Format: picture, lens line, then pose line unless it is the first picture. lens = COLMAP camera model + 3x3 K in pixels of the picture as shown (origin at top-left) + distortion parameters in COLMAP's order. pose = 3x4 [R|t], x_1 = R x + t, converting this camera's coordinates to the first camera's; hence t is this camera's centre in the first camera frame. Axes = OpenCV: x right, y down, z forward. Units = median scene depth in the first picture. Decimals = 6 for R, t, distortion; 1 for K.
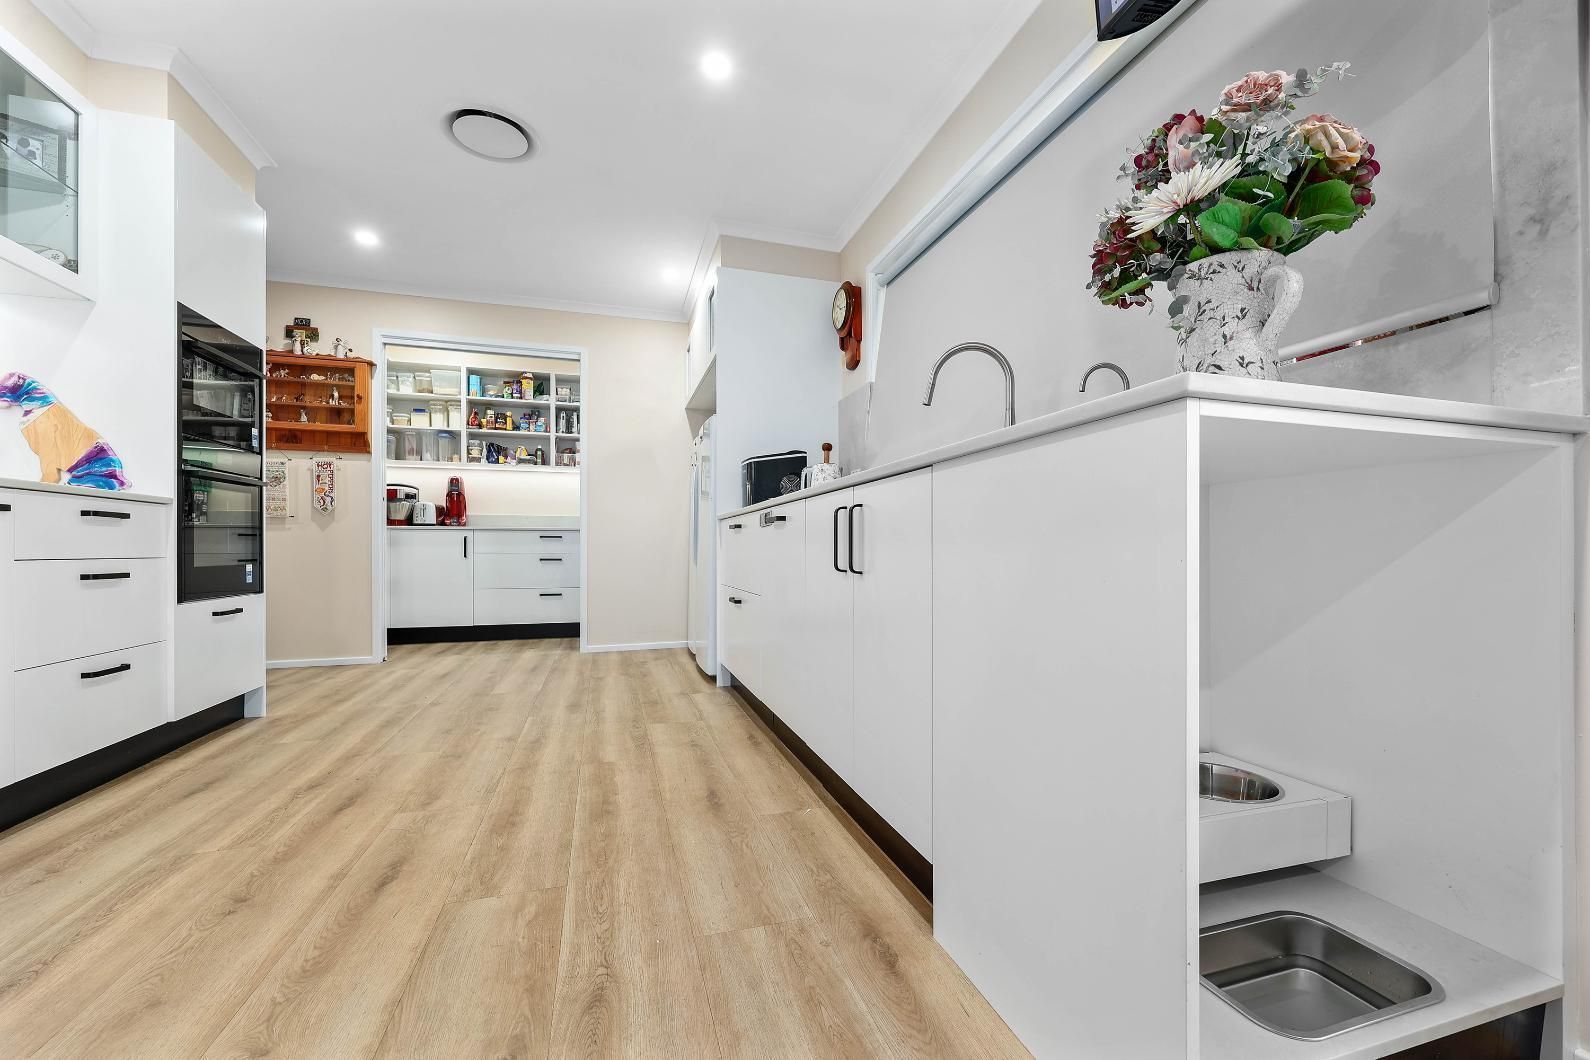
lens RADIAL K [[652.0, 0, 810.3], [0, 652.0, 550.2], [0, 0, 1]] dist [-0.000868, -0.000007]
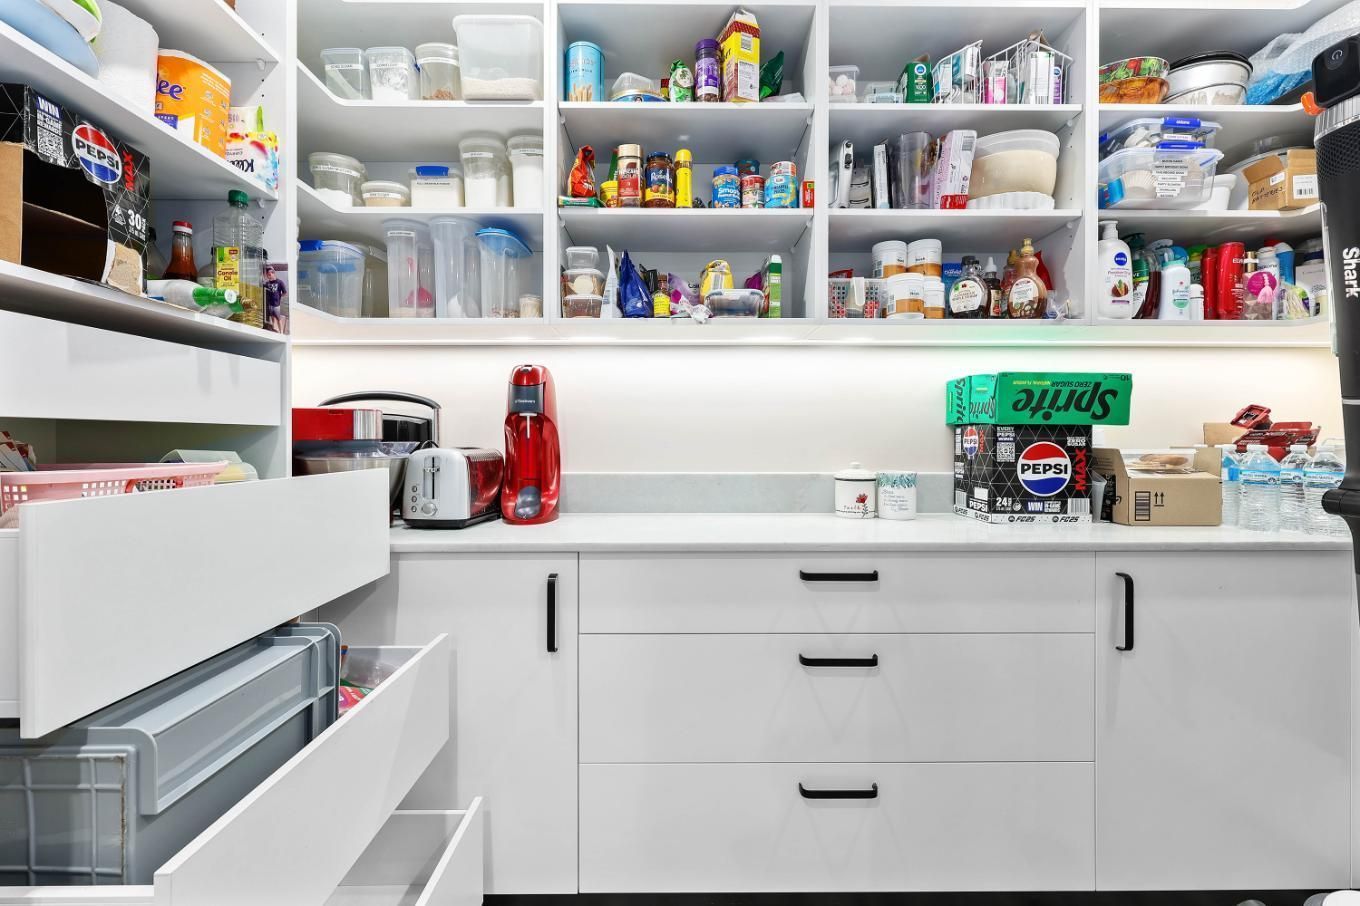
lens RADIAL K [[549.9, 0, 681.5], [0, 549.9, 442.3], [0, 0, 1]] dist [-0.000380, -0.000377]
pose [[0.956278, 0.001497, -0.292457, -0.659734], [-0.001035, 0.999998, 0.001734, -0.126959], [0.292459, -0.001356, 0.956277, 1.280586]]
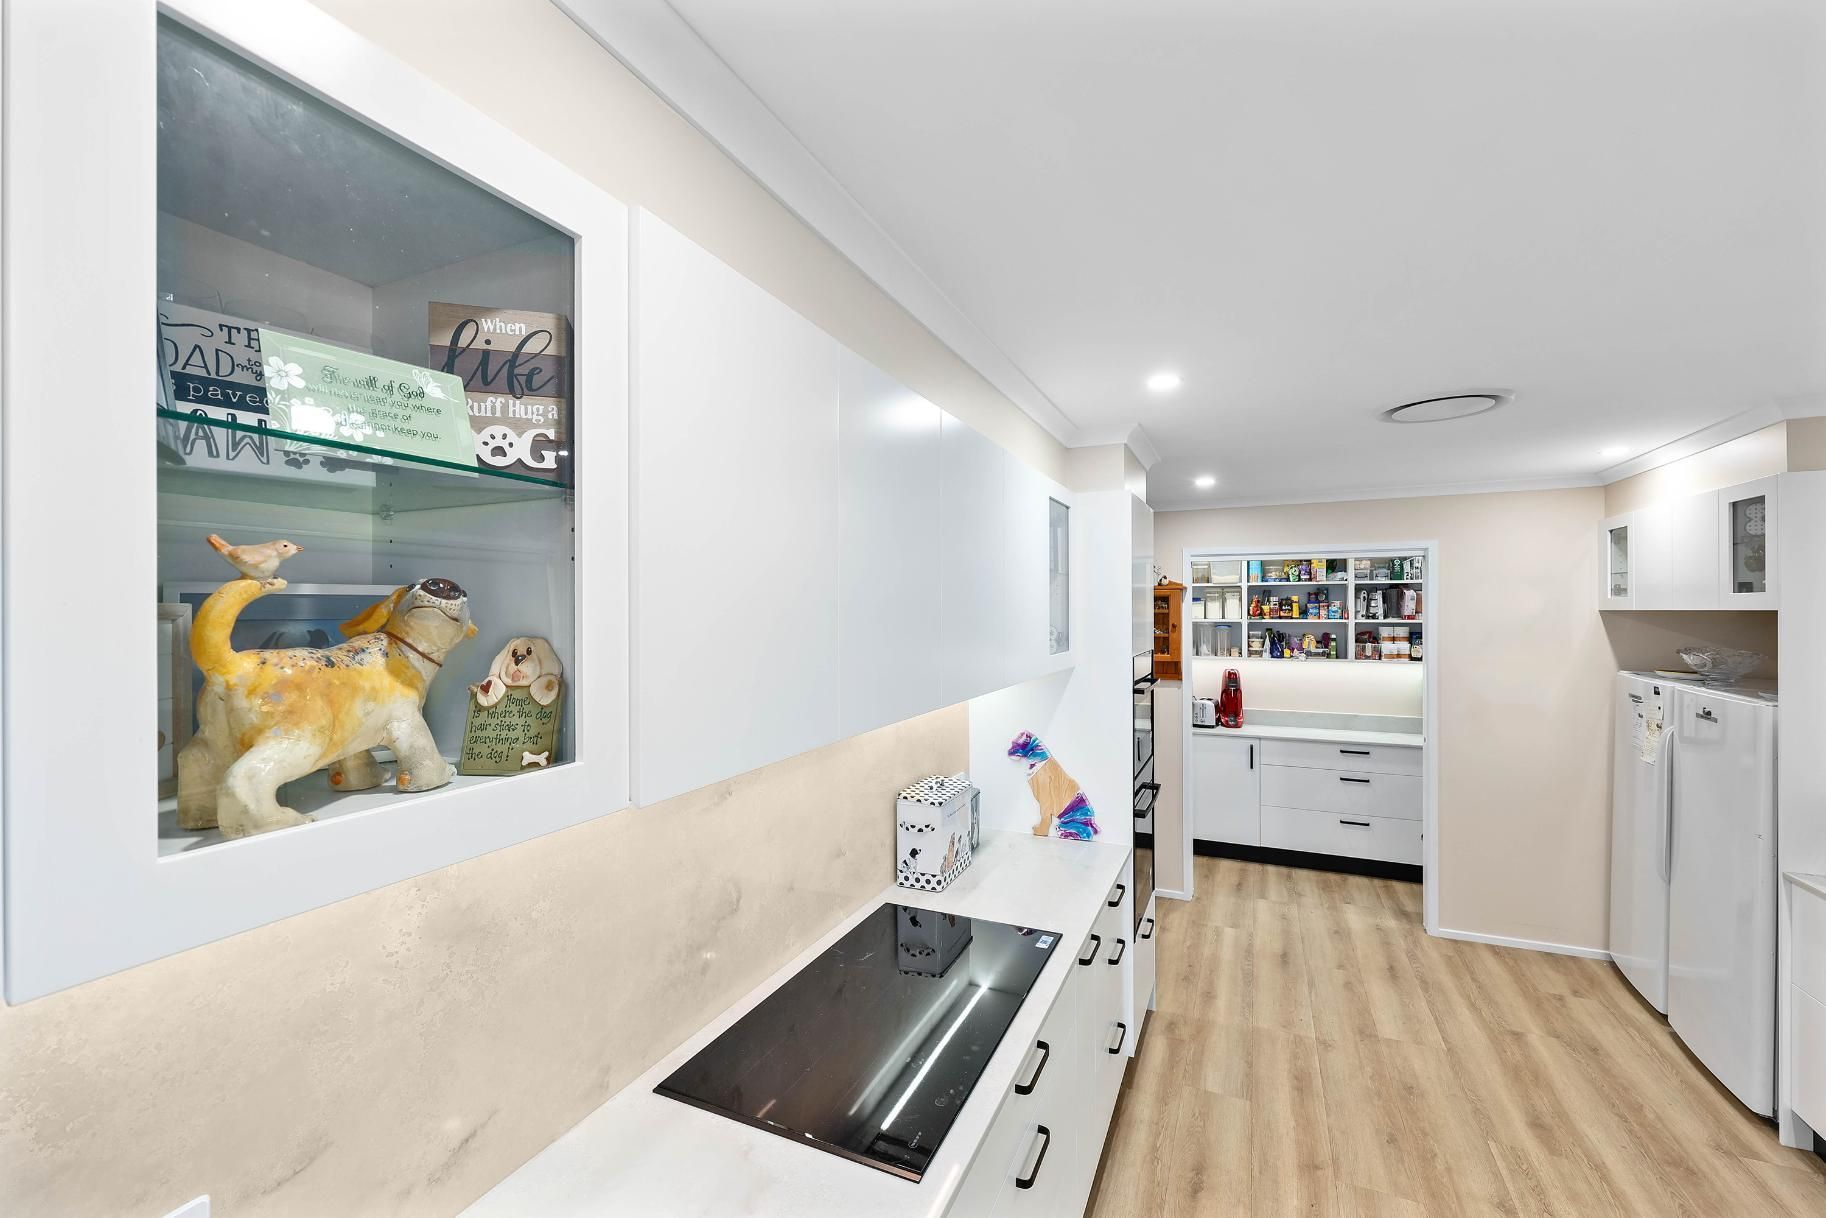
lens RADIAL K [[739.3, 0, 916.0], [0, 739.3, 607.3], [0, 0, 1]] dist [-0.000617, -0.000587]
pose [[0.740294, -0.005482, -0.672261, -0.303824], [0.001422, 0.999977, -0.006588, -0.328183], [0.672282, 0.003921, 0.740285, -0.091700]]
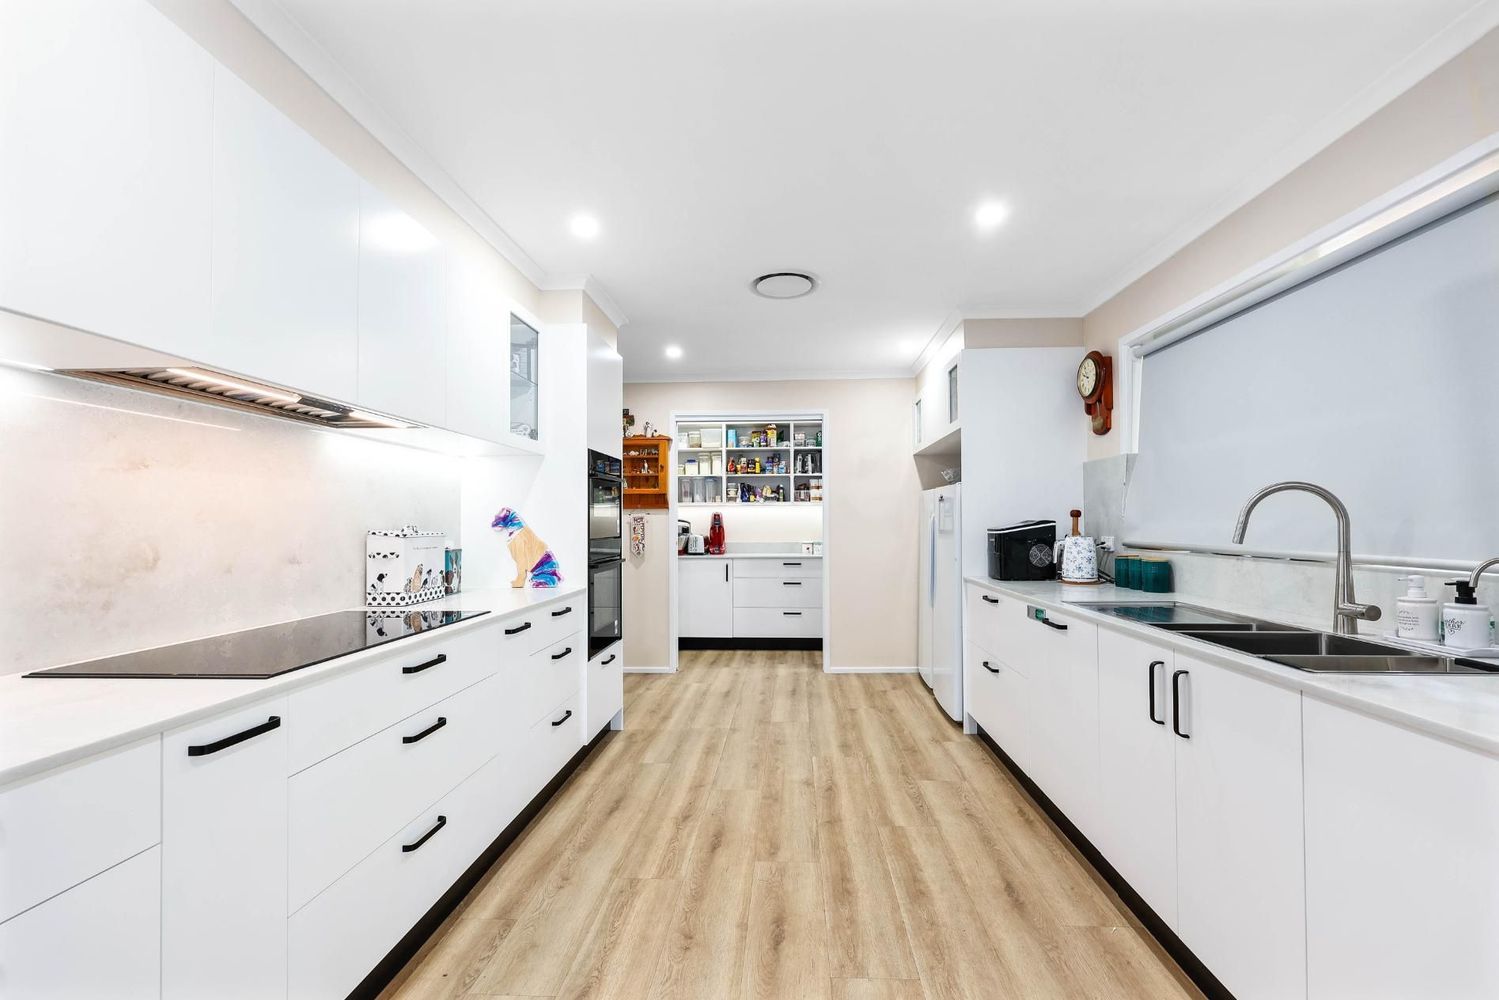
lens RADIAL K [[612.8, 0, 761.2], [0, 612.8, 516.0], [0, 0, 1]] dist [-0.002177, -0.000092]
pose [[0.936748, -0.009817, -0.349868, -0.107571], [0.005306, 0.999890, -0.013849, -0.153238], [0.349965, 0.011116, 0.936697, -0.085844]]
